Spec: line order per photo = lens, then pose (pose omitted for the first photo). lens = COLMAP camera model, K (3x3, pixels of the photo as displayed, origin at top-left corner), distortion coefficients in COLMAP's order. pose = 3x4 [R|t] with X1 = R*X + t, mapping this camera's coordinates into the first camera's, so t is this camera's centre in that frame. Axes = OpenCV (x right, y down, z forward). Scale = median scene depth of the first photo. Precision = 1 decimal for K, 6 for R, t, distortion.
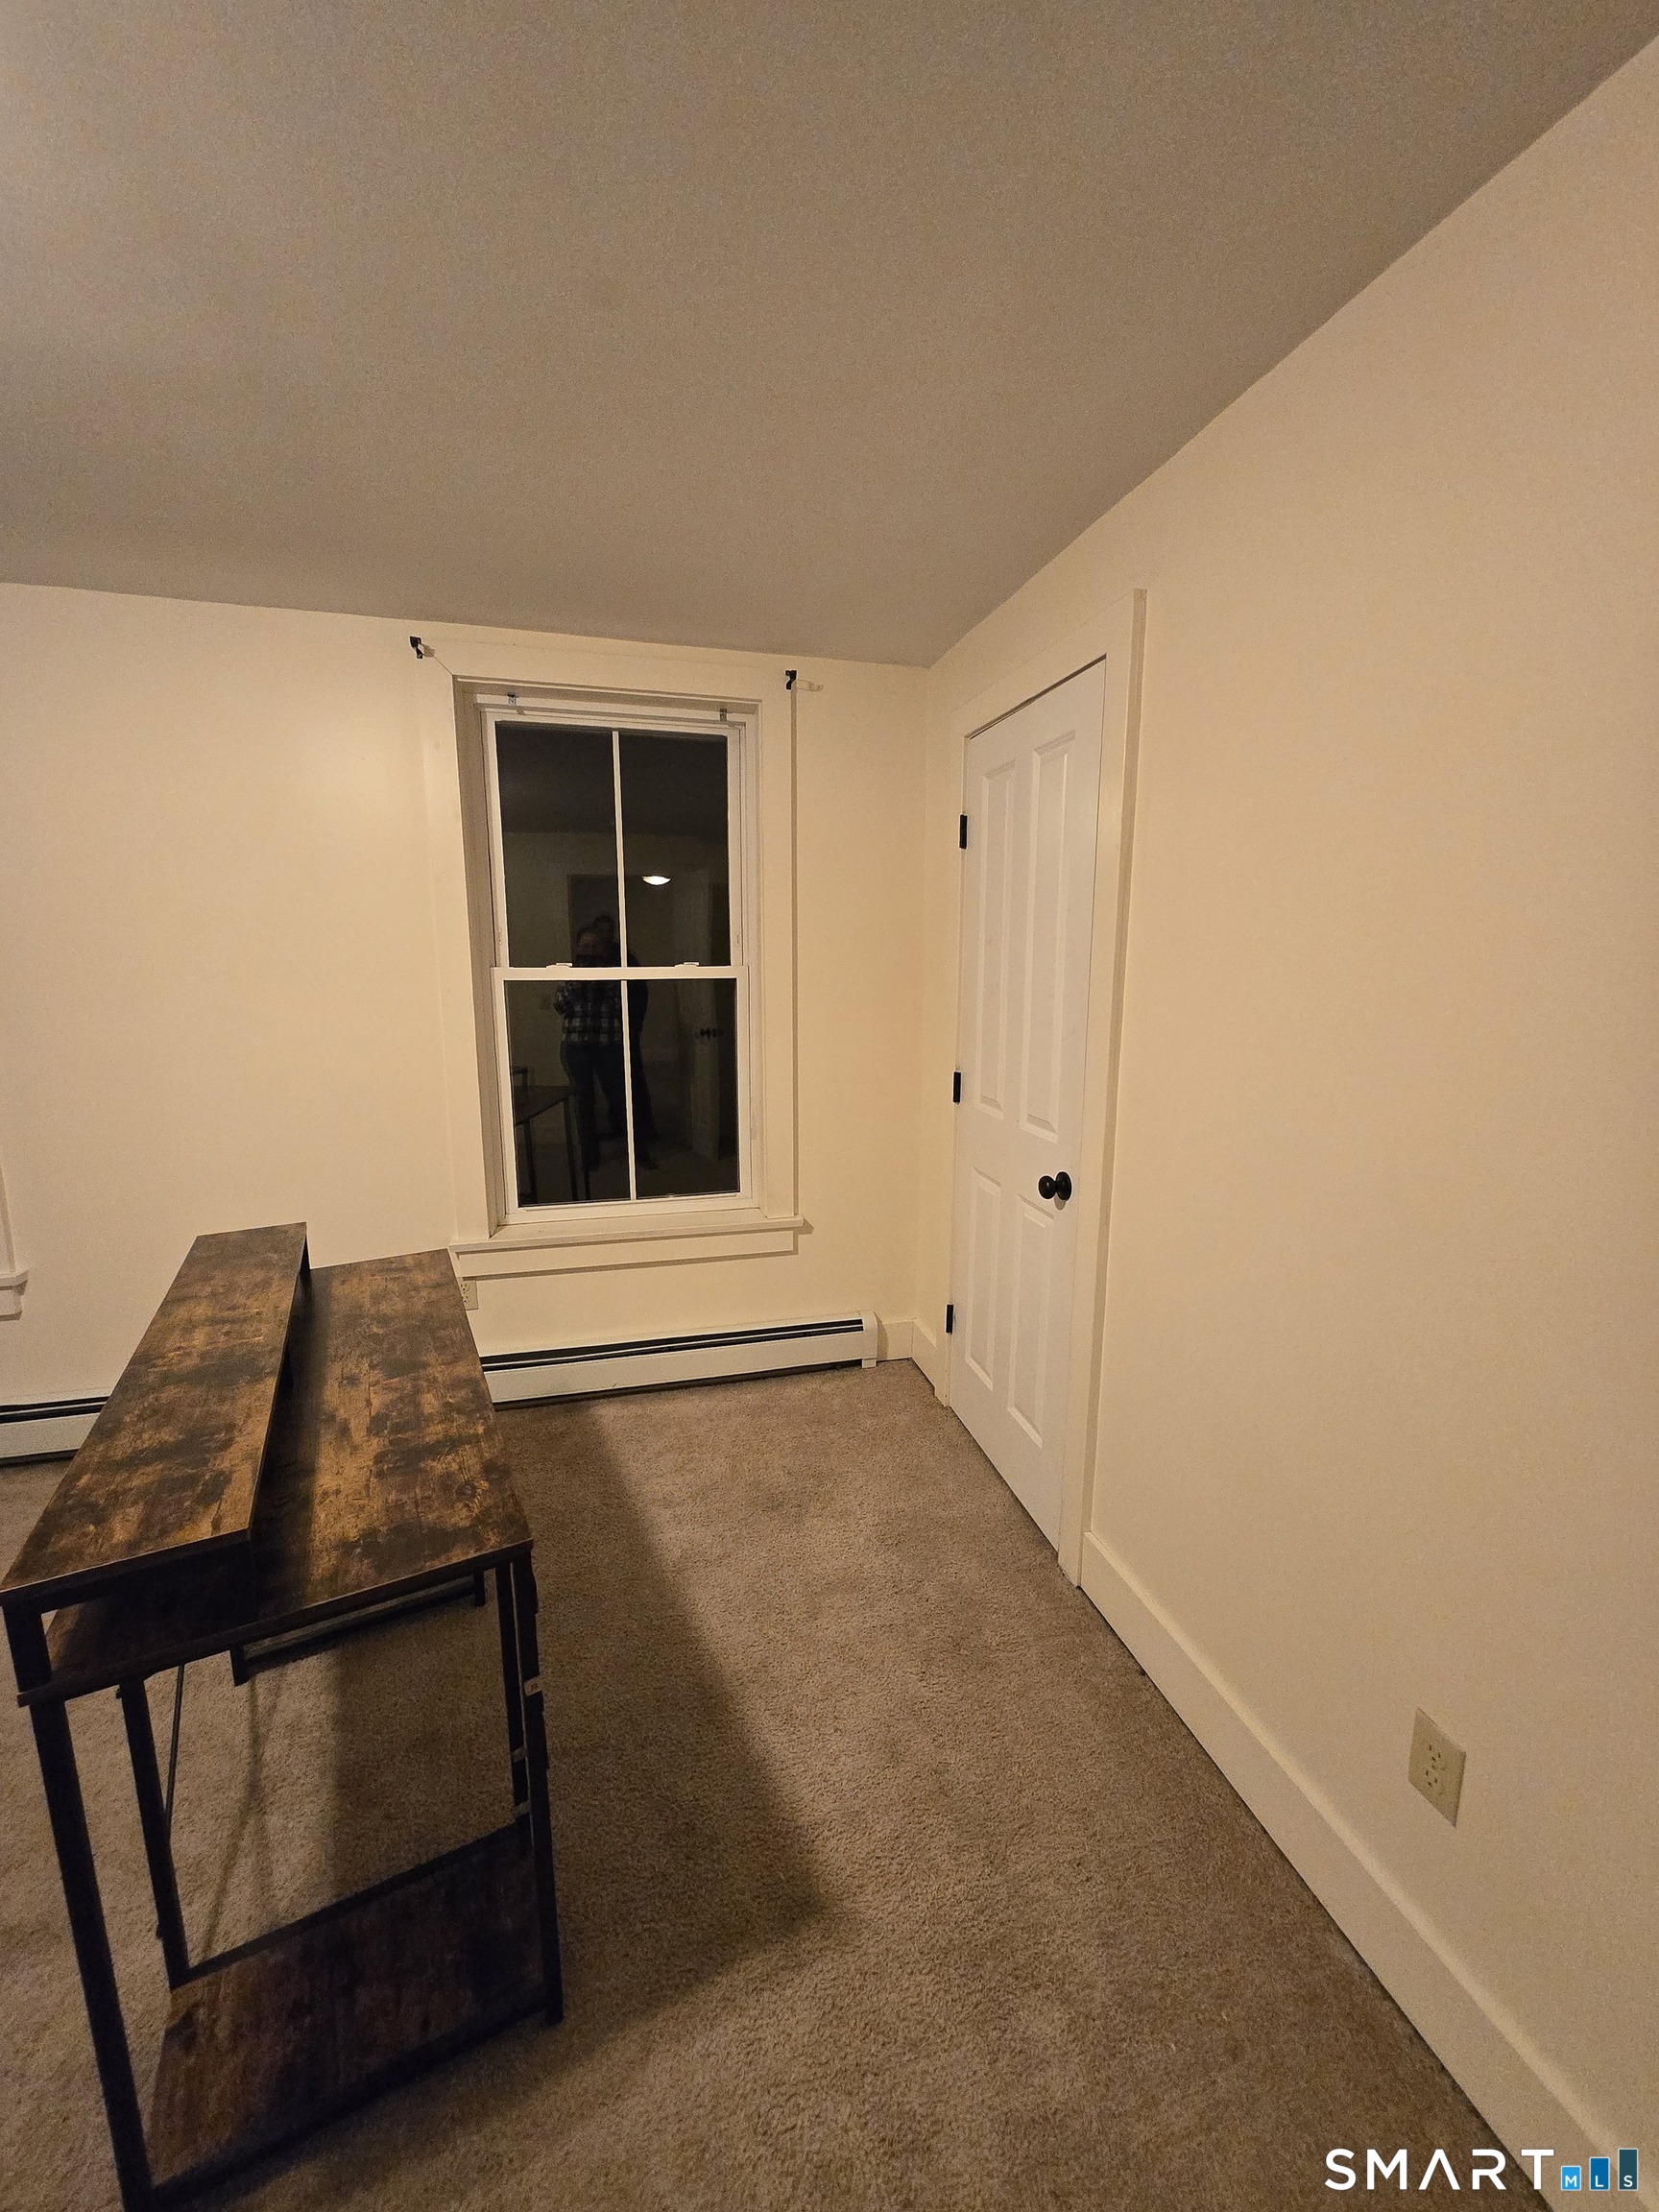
lens RADIAL K [[864.7, 0, 817.1], [0, 864.7, 1102.0], [0, 0, 1]] dist [0.000395, -0.000304]
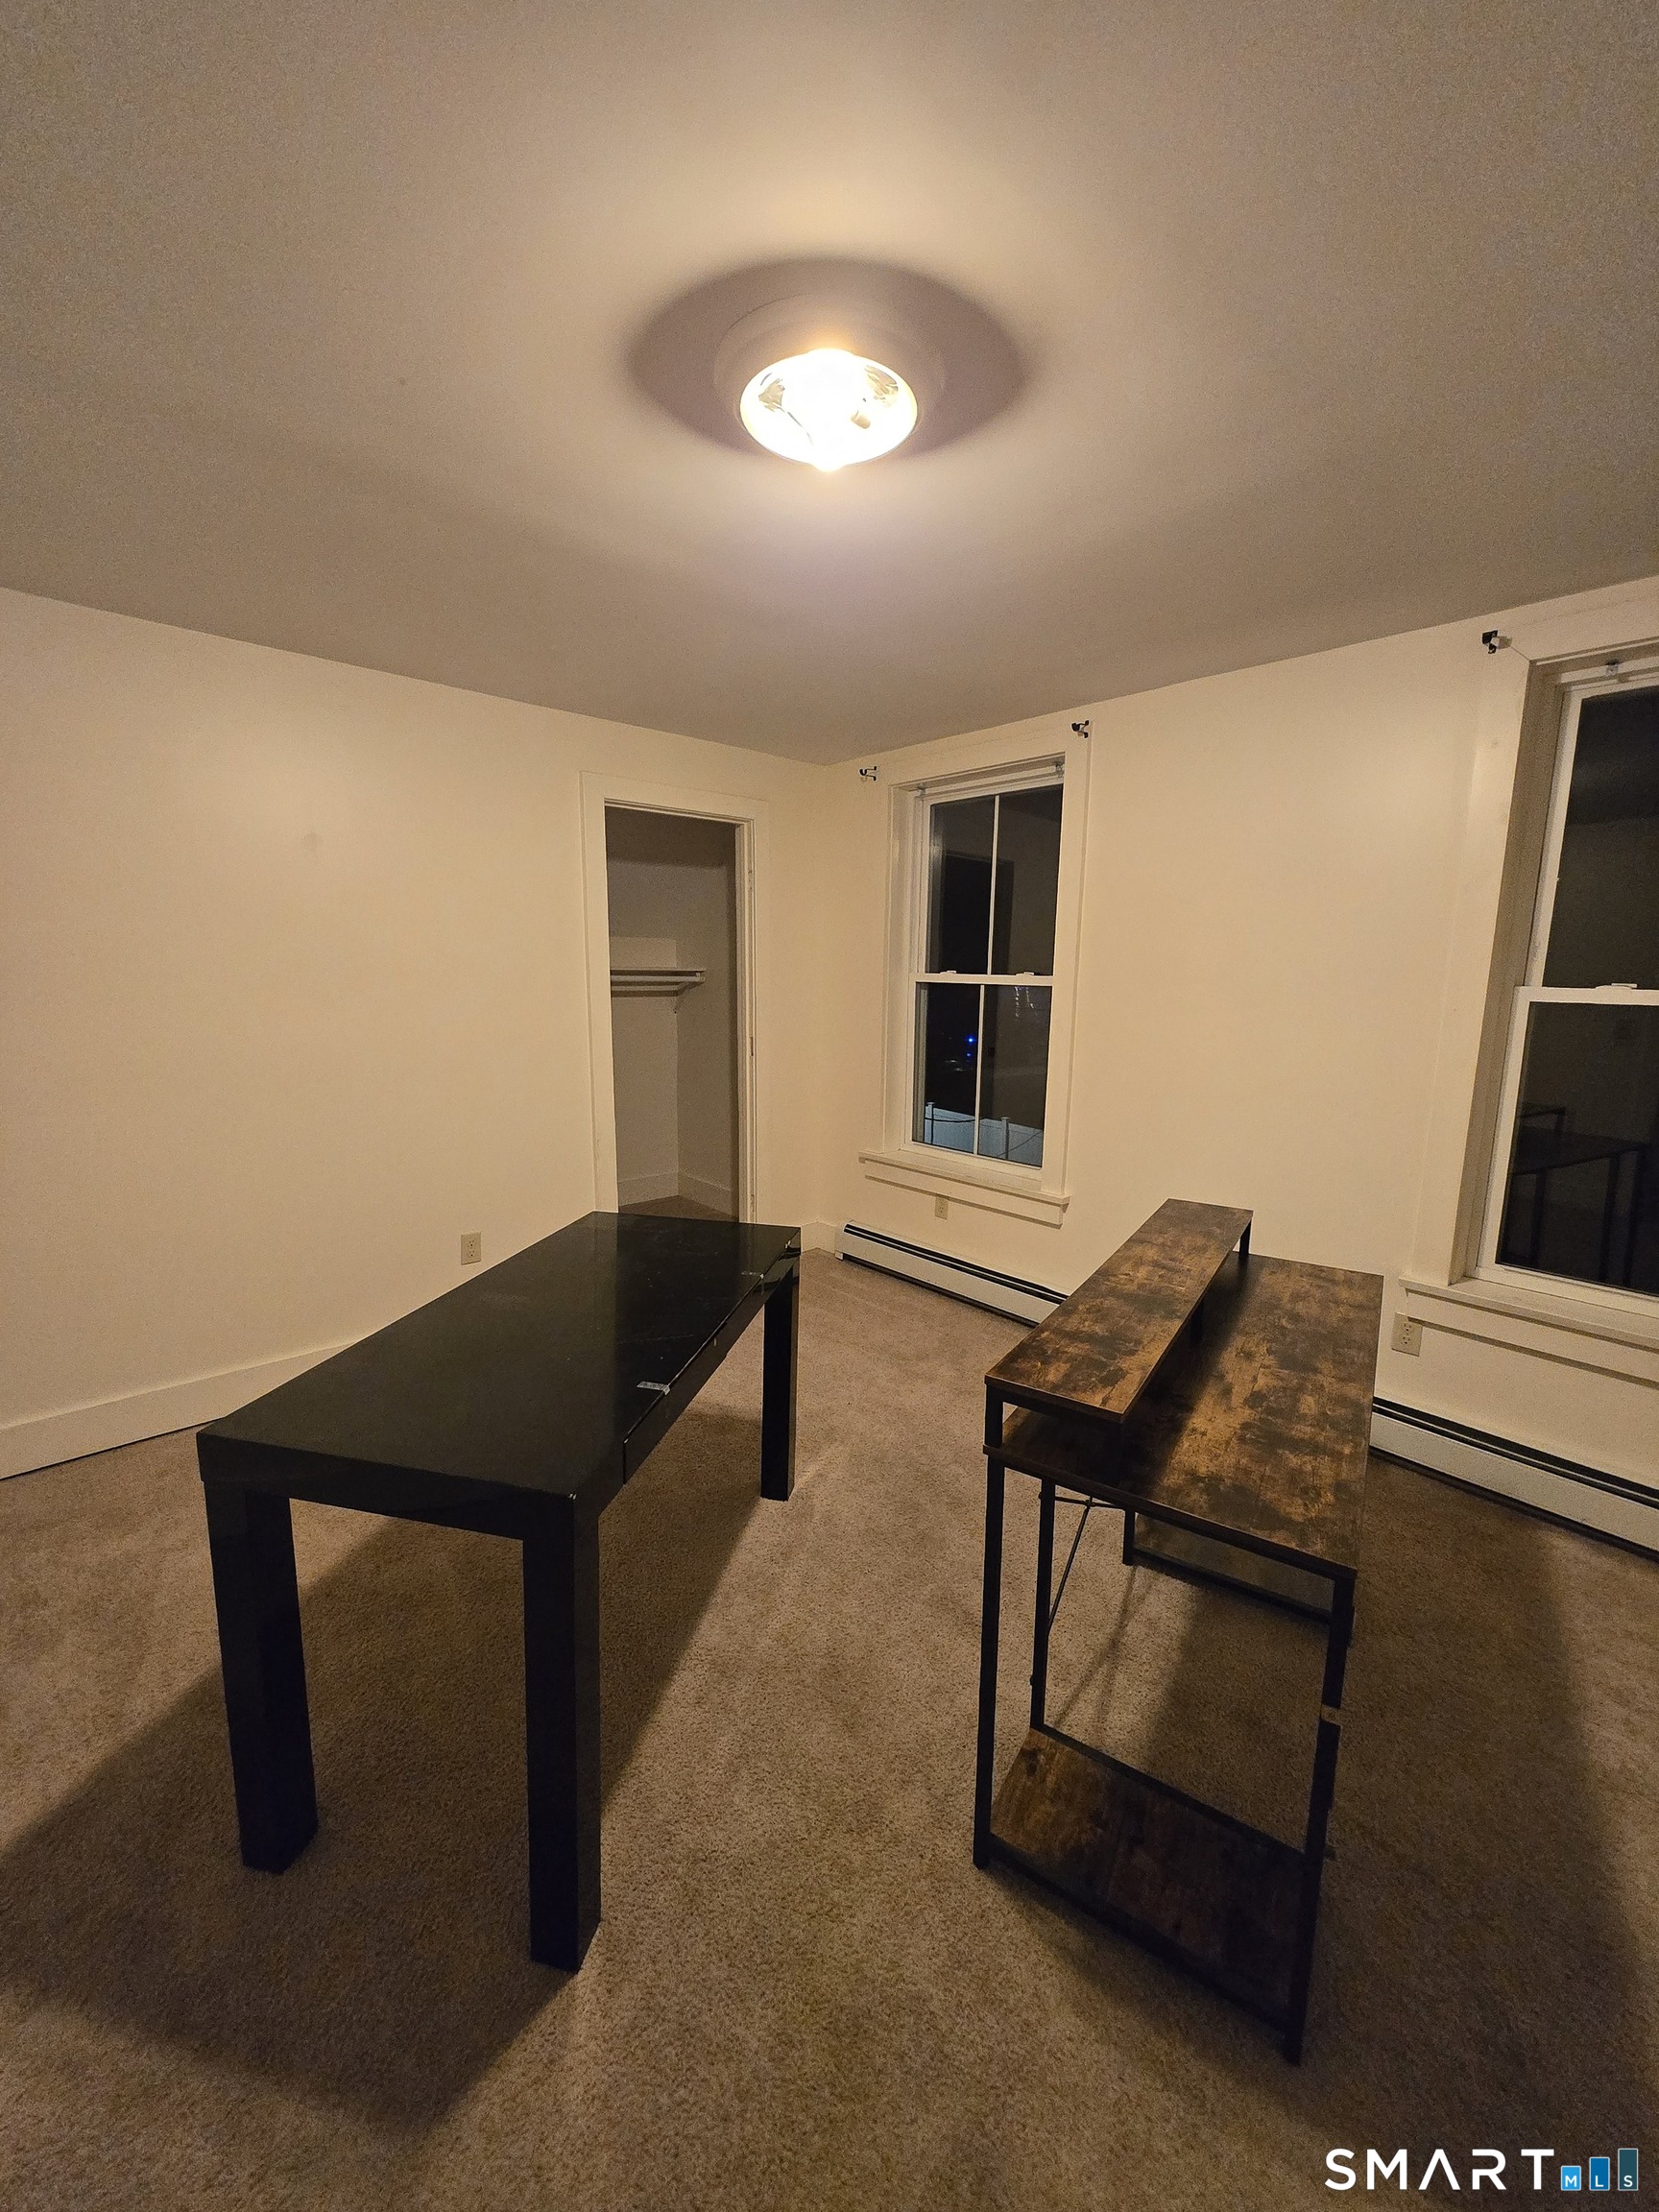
lens RADIAL K [[864.7, 0, 828.3], [0, 864.7, 1106.5], [0, 0, 1]] dist [0.000395, -0.000304]
pose [[0.476077, 0.149737, -0.866562, 0.112509], [-0.159447, 0.983762, 0.082391, 0.004480], [0.864828, 0.098946, 0.492222, -0.035162]]
